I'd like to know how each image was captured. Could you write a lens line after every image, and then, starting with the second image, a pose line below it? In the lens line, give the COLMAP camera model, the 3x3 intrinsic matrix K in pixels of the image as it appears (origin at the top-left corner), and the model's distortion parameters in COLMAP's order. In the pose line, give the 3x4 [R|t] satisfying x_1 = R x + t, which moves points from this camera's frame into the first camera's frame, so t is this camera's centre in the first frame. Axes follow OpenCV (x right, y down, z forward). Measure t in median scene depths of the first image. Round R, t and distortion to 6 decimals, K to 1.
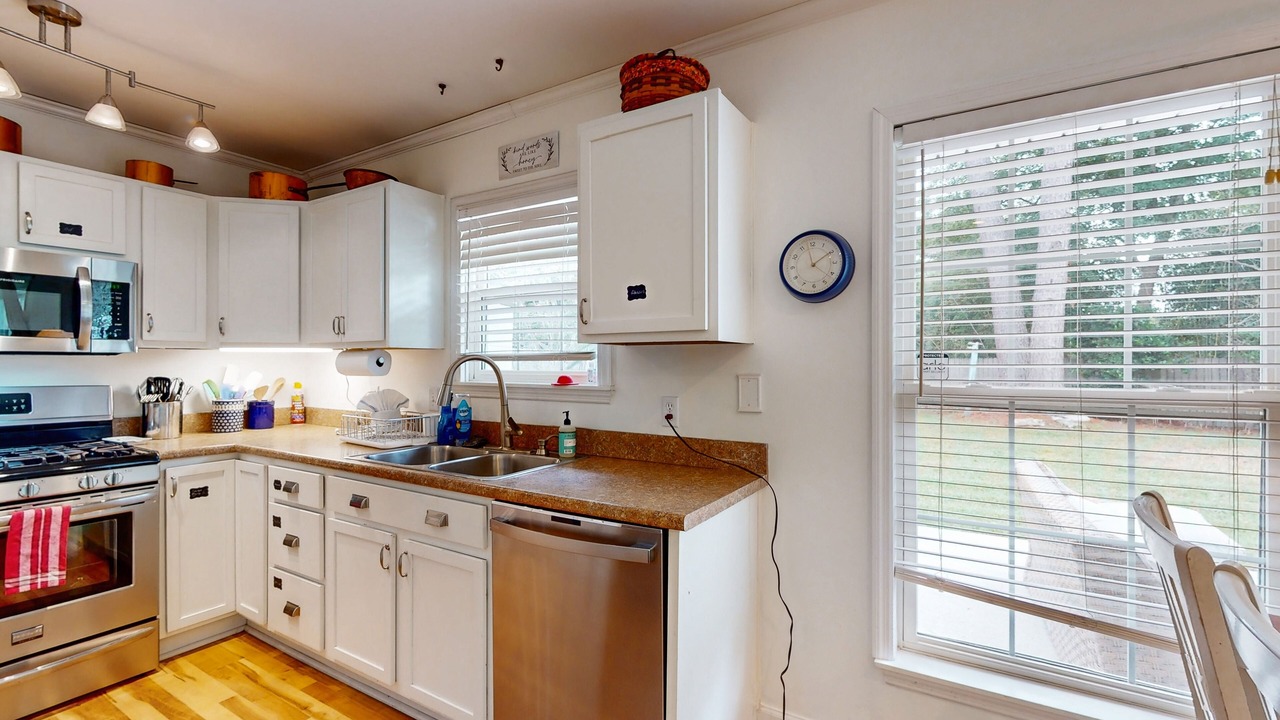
lens RADIAL K [[560.4, 0, 640.5], [0, 560.4, 362.0], [0, 0, 1]] dist [0.000846, -0.000083]
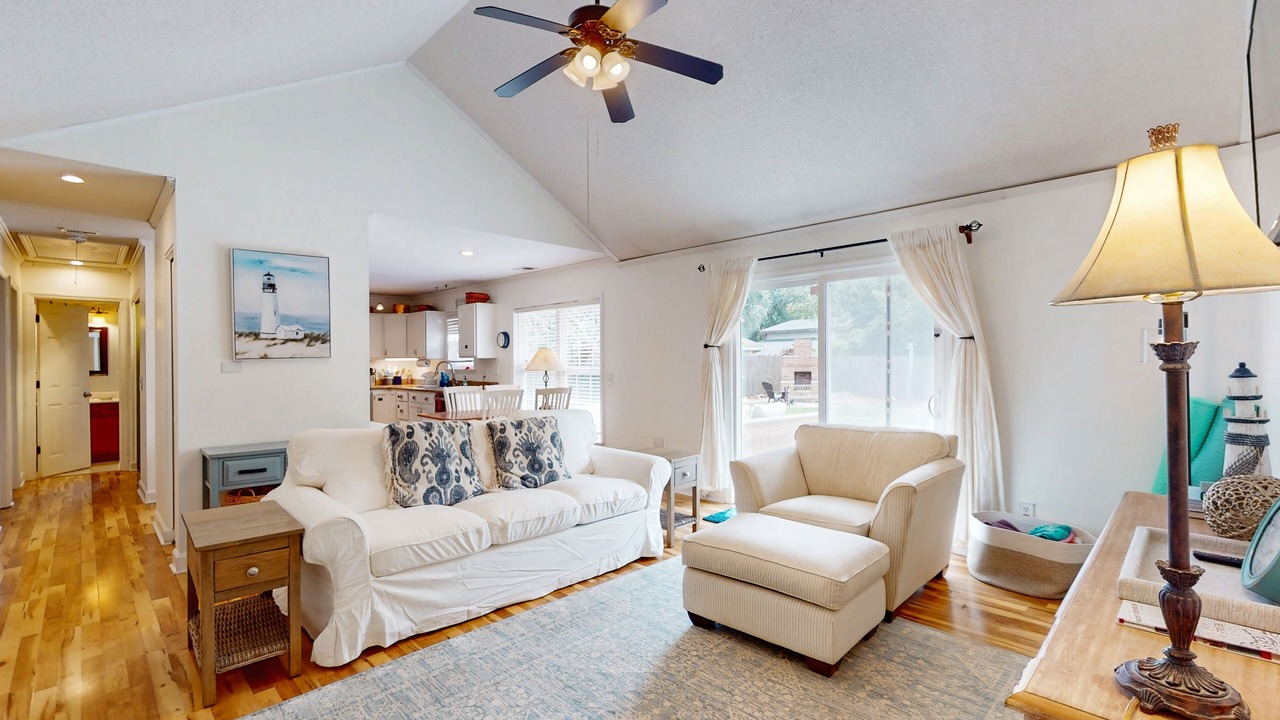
lens RADIAL K [[560.4, 0, 640.5], [0, 560.4, 362.0], [0, 0, 1]] dist [0.000846, -0.000083]
pose [[0.971881, -0.007638, -0.235348, 1.820854], [0.007834, 0.999969, -0.000101, 0.004329], [0.235342, -0.001745, 0.971911, -2.273566]]
